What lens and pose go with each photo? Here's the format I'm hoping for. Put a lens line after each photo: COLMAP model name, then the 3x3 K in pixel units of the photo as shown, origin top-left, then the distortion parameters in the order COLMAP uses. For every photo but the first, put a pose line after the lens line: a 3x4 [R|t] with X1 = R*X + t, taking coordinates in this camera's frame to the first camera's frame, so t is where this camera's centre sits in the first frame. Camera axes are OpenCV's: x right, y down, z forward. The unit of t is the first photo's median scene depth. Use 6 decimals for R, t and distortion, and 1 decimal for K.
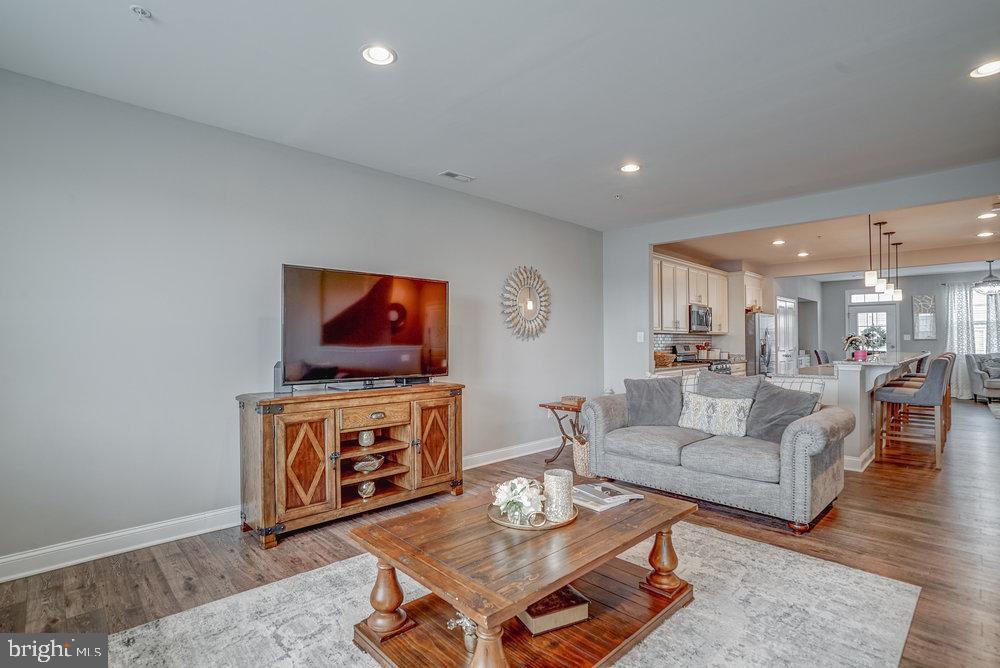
lens RADIAL K [[482.7, 0, 500.0], [0, 482.7, 334.0], [0, 0, 1]] dist [-0.054132, 0.023570]
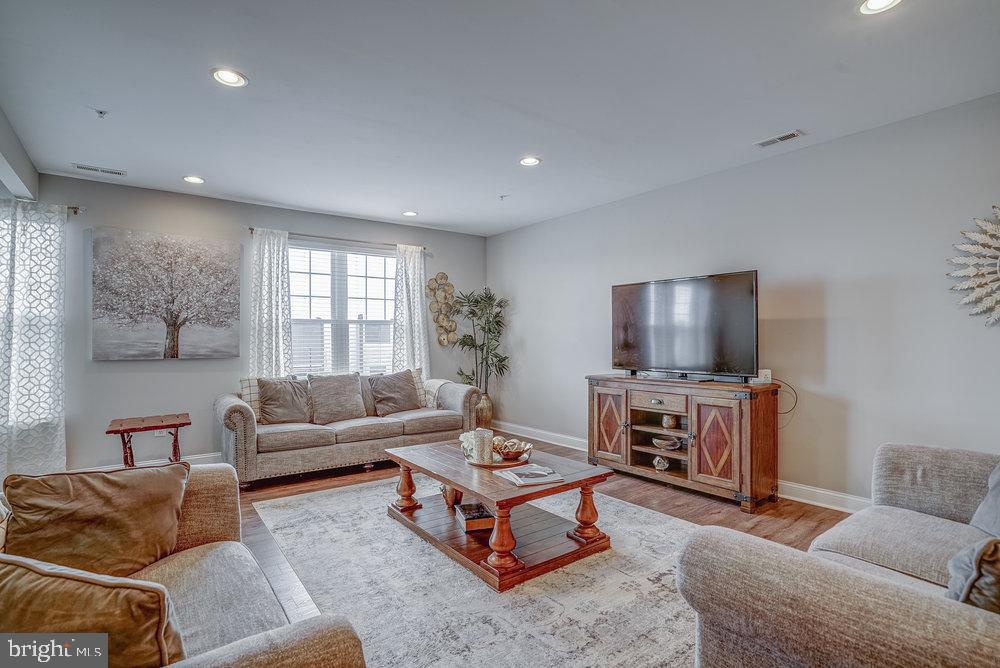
lens RADIAL K [[482.7, 0, 500.0], [0, 482.7, 334.0], [0, 0, 1]] dist [-0.054132, 0.023570]
pose [[-0.121590, -0.007115, -0.992555, 0.649091], [0.019493, 0.999764, -0.009555, 0.004989], [0.992389, -0.020510, -0.121423, 0.514831]]
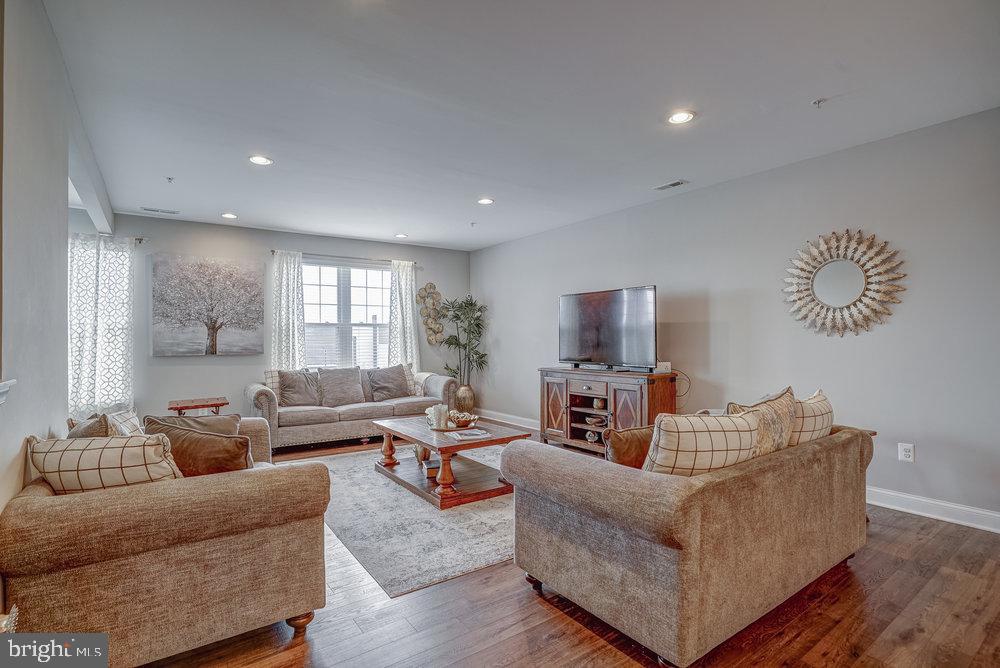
lens RADIAL K [[482.7, 0, 500.0], [0, 482.7, 334.0], [0, 0, 1]] dist [-0.054132, 0.023570]
pose [[-0.150442, -0.006750, -0.988596, 0.861500], [0.021682, 0.999714, -0.010126, 0.007411], [0.988381, -0.022958, -0.150252, 0.647976]]
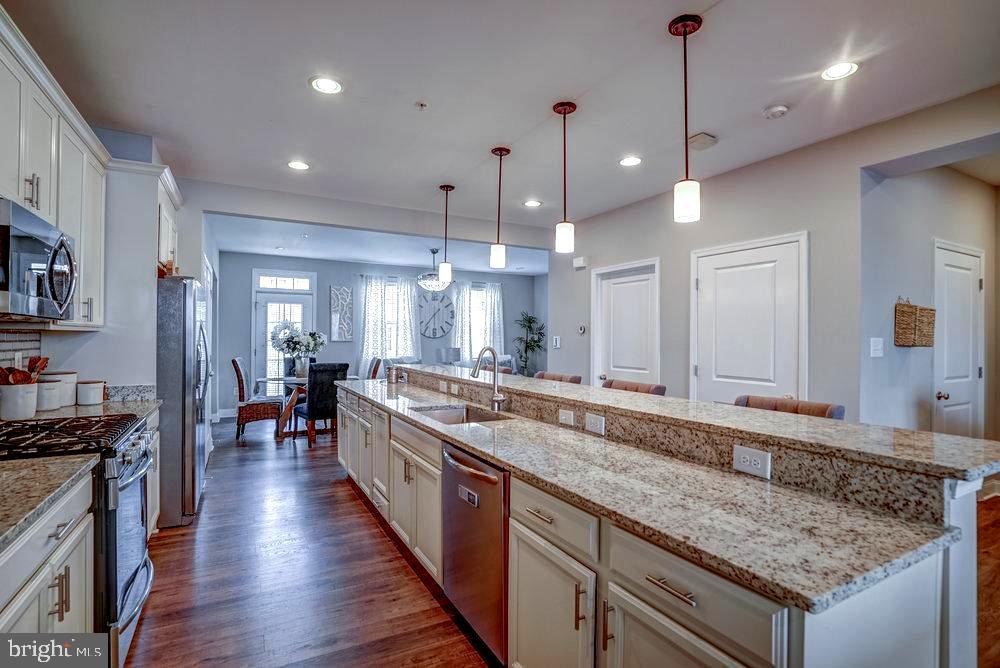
lens RADIAL K [[482.7, 0, 500.0], [0, 482.7, 334.0], [0, 0, 1]] dist [-0.054132, 0.023570]
pose [[0.272299, 0.012675, 0.962129, 0.383940], [-0.023367, 0.999705, -0.006557, -0.003057], [-0.961929, -0.020697, 0.272515, 1.070230]]
